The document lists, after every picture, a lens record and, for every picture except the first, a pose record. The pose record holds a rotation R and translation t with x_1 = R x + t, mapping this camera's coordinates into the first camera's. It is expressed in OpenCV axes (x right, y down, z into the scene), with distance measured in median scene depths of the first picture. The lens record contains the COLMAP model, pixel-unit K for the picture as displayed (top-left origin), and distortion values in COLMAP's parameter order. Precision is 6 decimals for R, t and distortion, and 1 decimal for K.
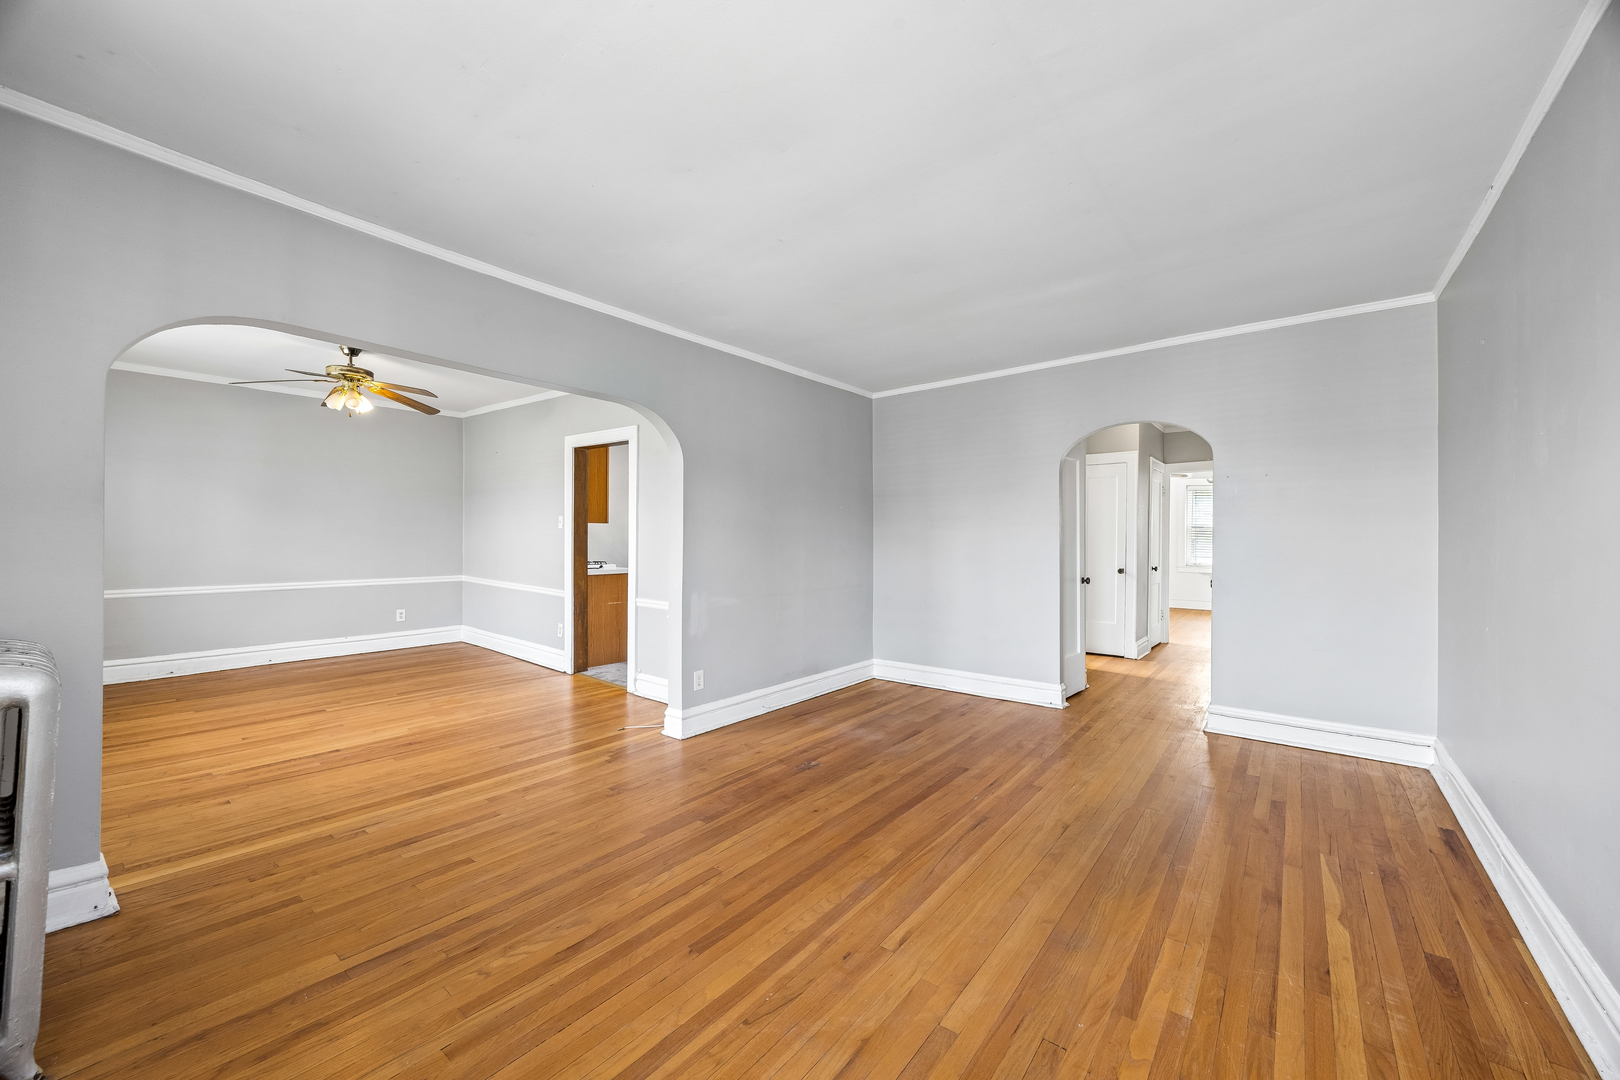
lens RADIAL K [[615.3, 0, 805.0], [0, 615.3, 537.5], [0, 0, 1]] dist [-0.003044, 0.000631]
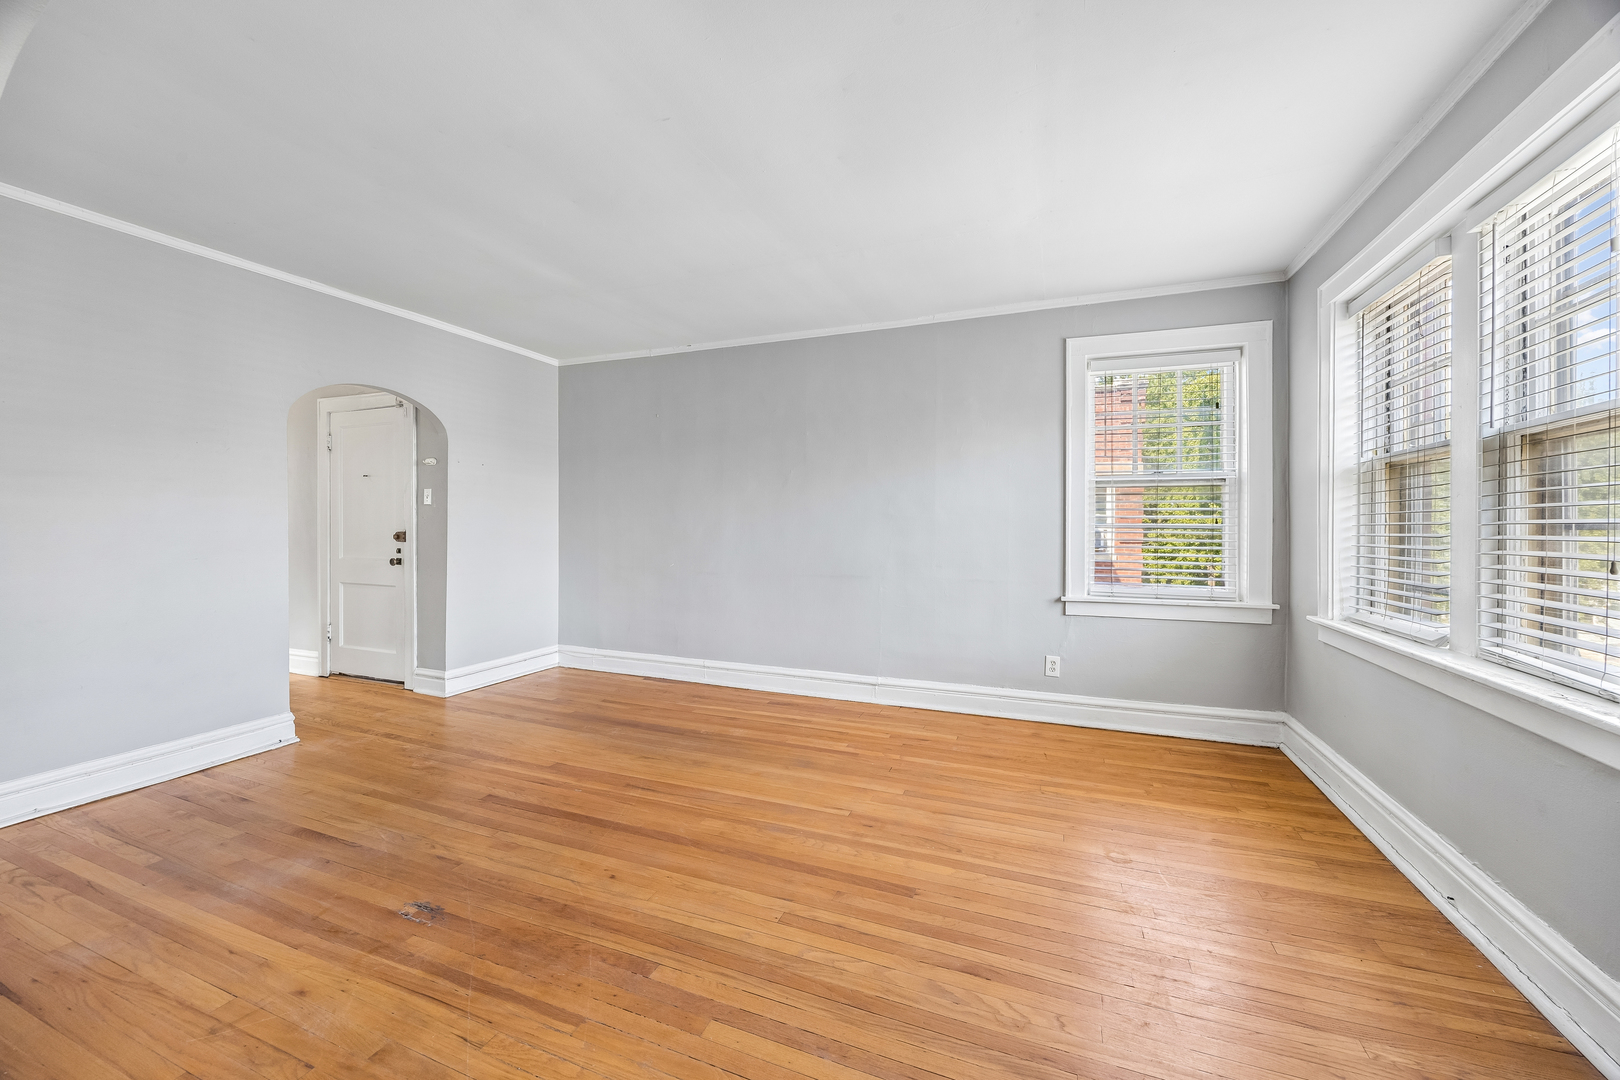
lens RADIAL K [[615.3, 0, 807.1], [0, 615.3, 530.5], [0, 0, 1]] dist [-0.003044, 0.000631]
pose [[-0.294232, -0.015785, 0.955604, -0.642326], [-0.008244, 0.999868, 0.013978, 0.005596], [-0.955698, -0.003765, -0.294324, 0.832716]]
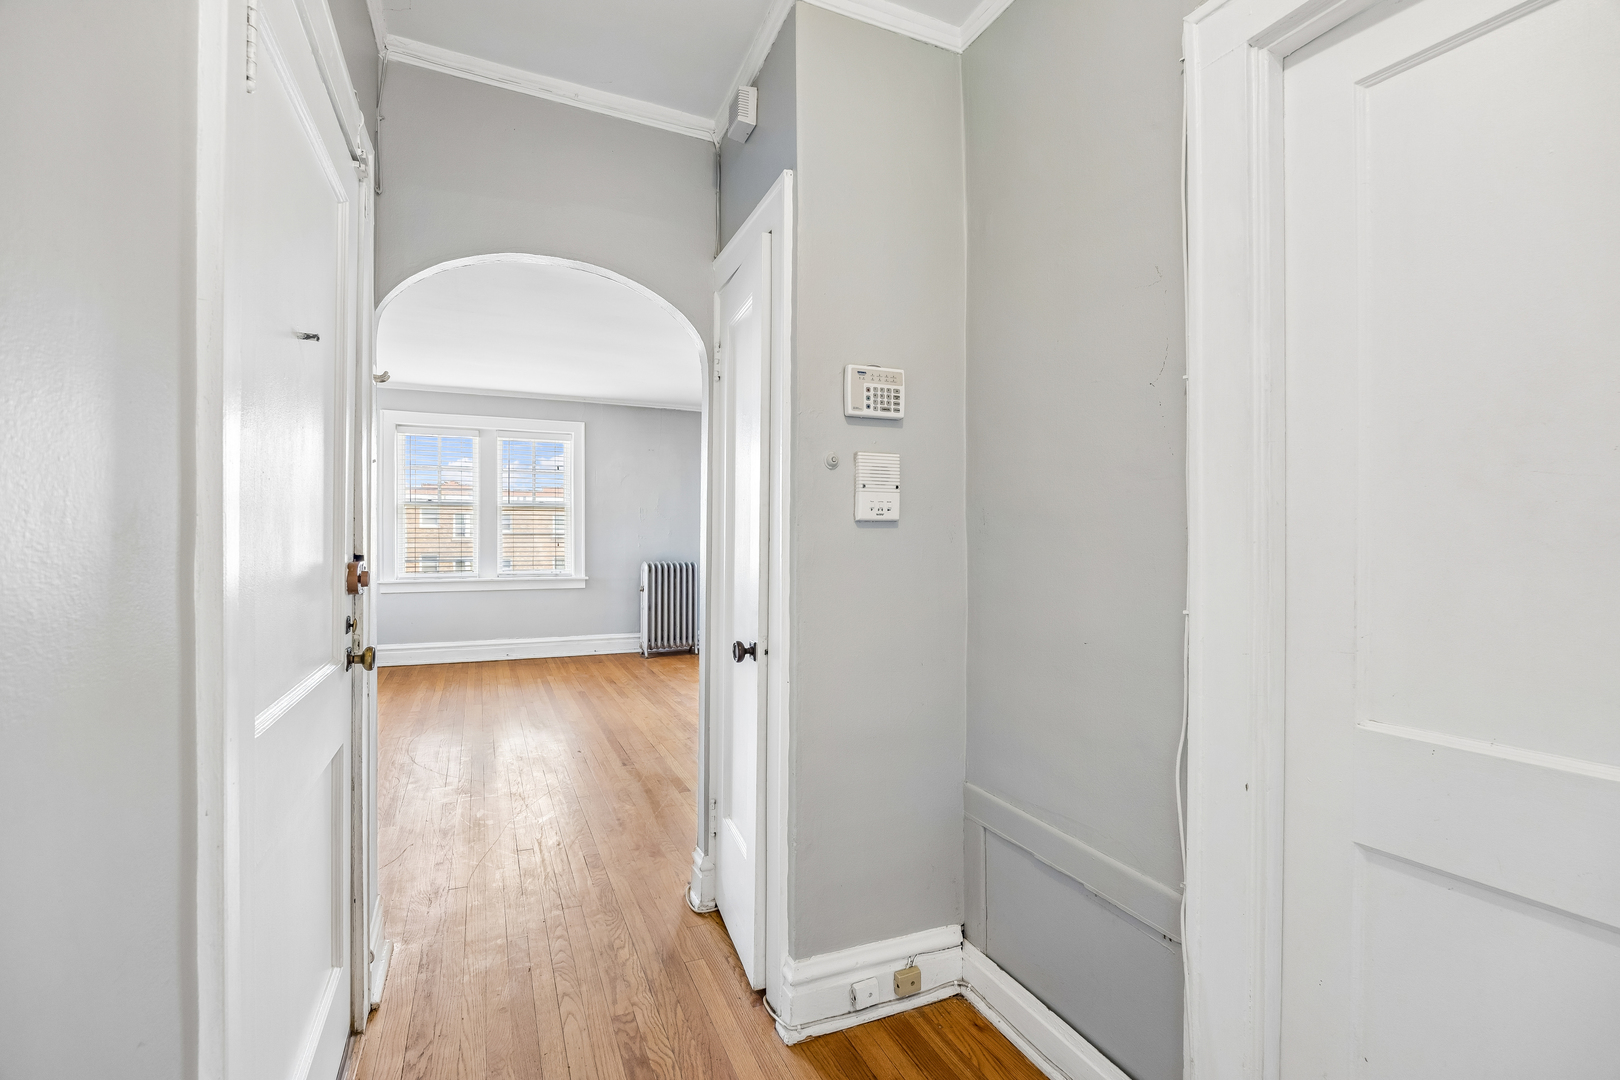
lens RADIAL K [[719.2, 0, 807.6], [0, 719.2, 539.5], [0, 0, 1]] dist [-0.014664, 0.000046]
pose [[-0.448569, -0.006213, -0.893727, 1.154569], [-0.009665, 0.999951, -0.002101, 0.016073], [0.893696, 0.007696, -0.448607, 1.765136]]
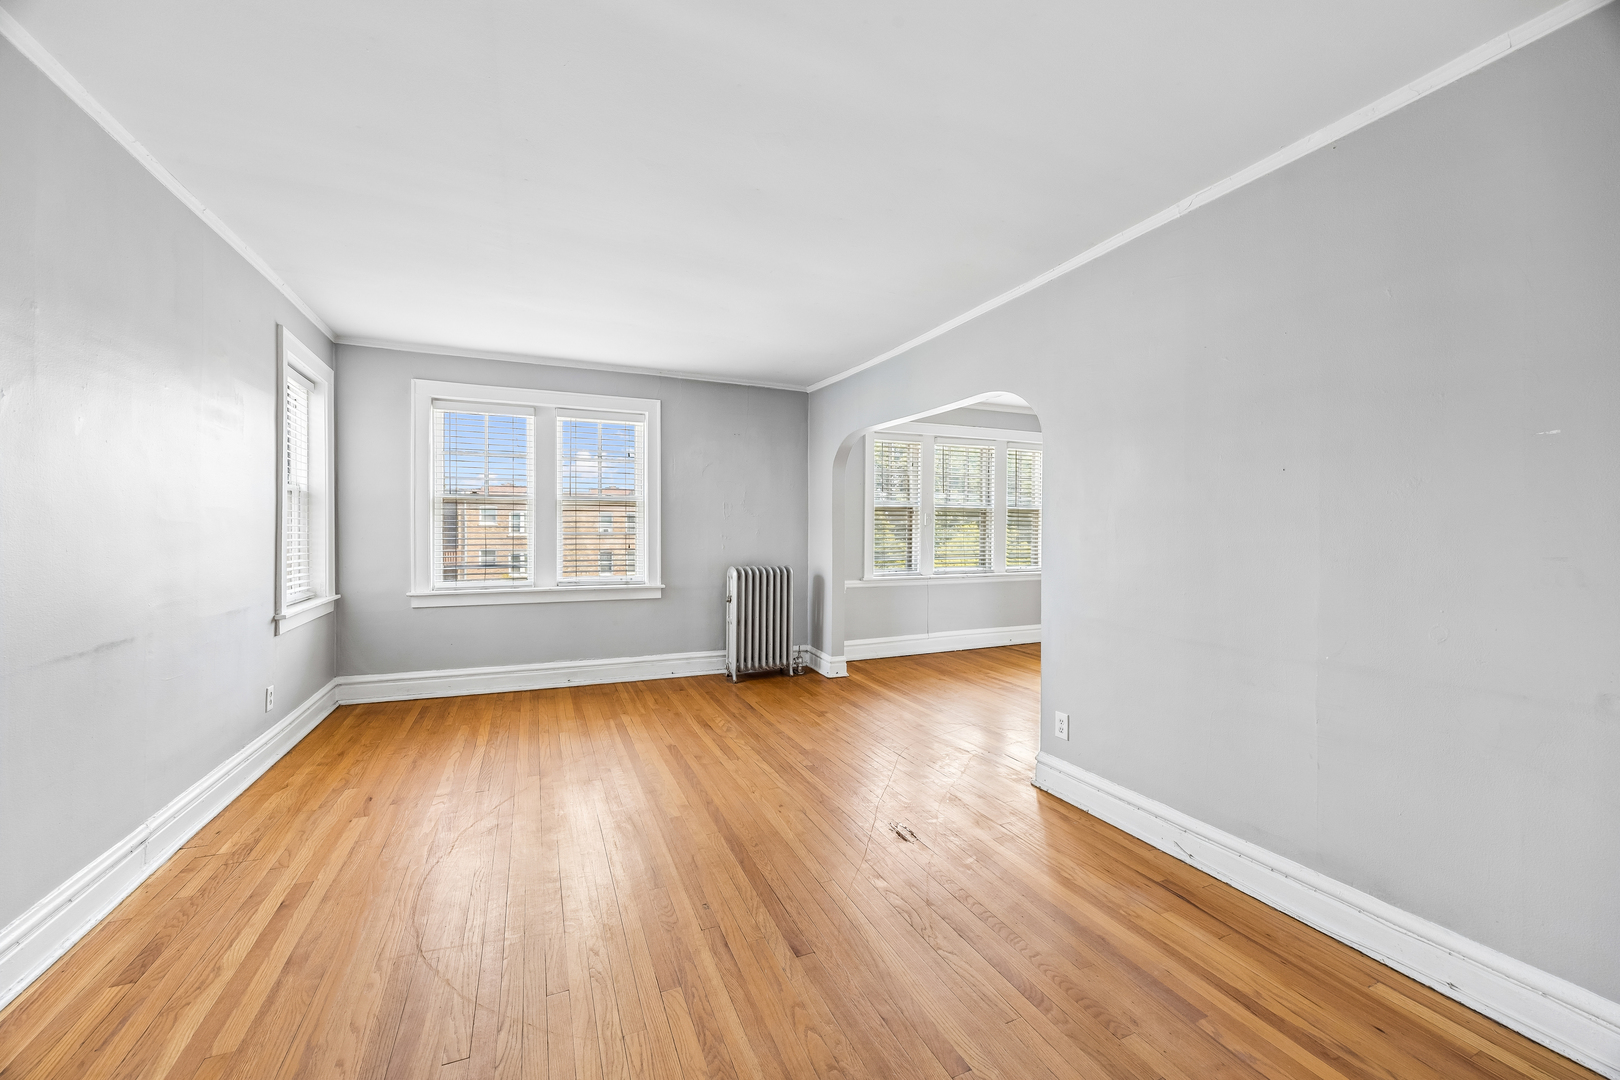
lens RADIAL K [[615.3, 0, 806.1], [0, 615.3, 534.1], [0, 0, 1]] dist [-0.003044, 0.000631]
pose [[-0.459856, -0.007664, -0.887960, 0.743849], [-0.008519, 0.999955, -0.004219, 0.006157], [0.887952, 0.005624, -0.459901, 1.249604]]
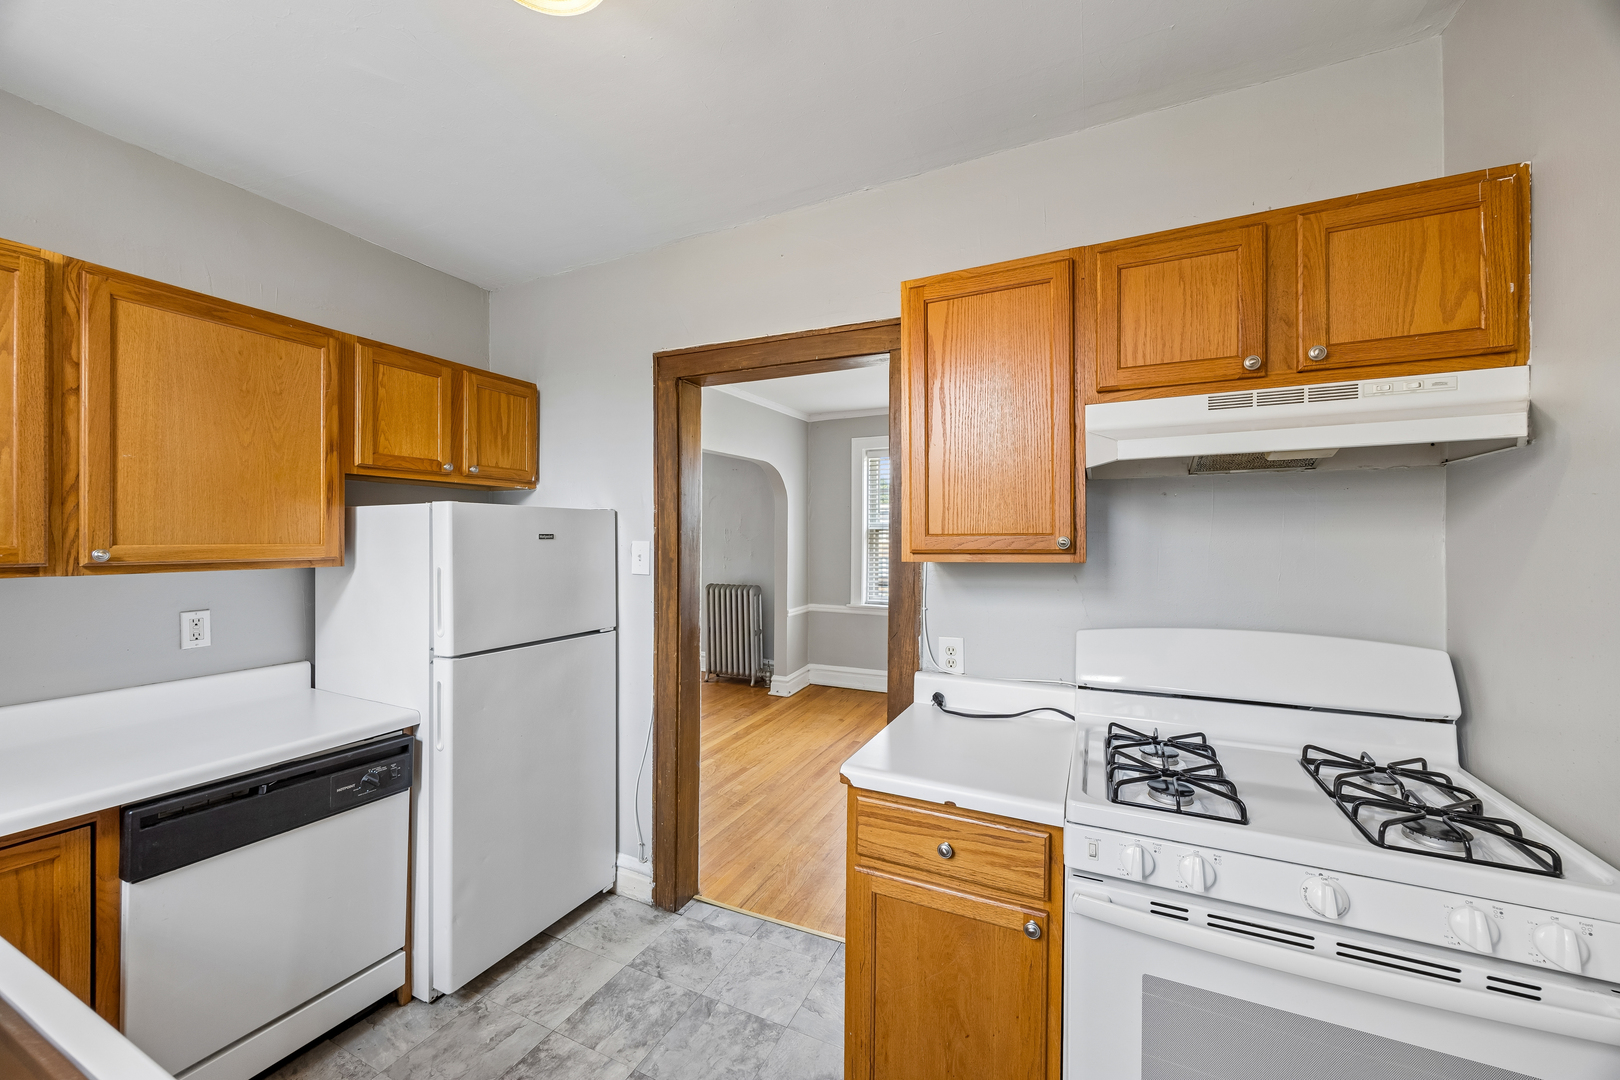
lens RADIAL K [[615.3, 0, 800.1], [0, 615.3, 544.7], [0, 0, 1]] dist [-0.003044, 0.000631]
pose [[-0.973275, -0.011673, -0.229347, -0.366326], [-0.014856, 0.999816, 0.012157, -0.057116], [0.229163, 0.015240, -0.973269, 2.192995]]
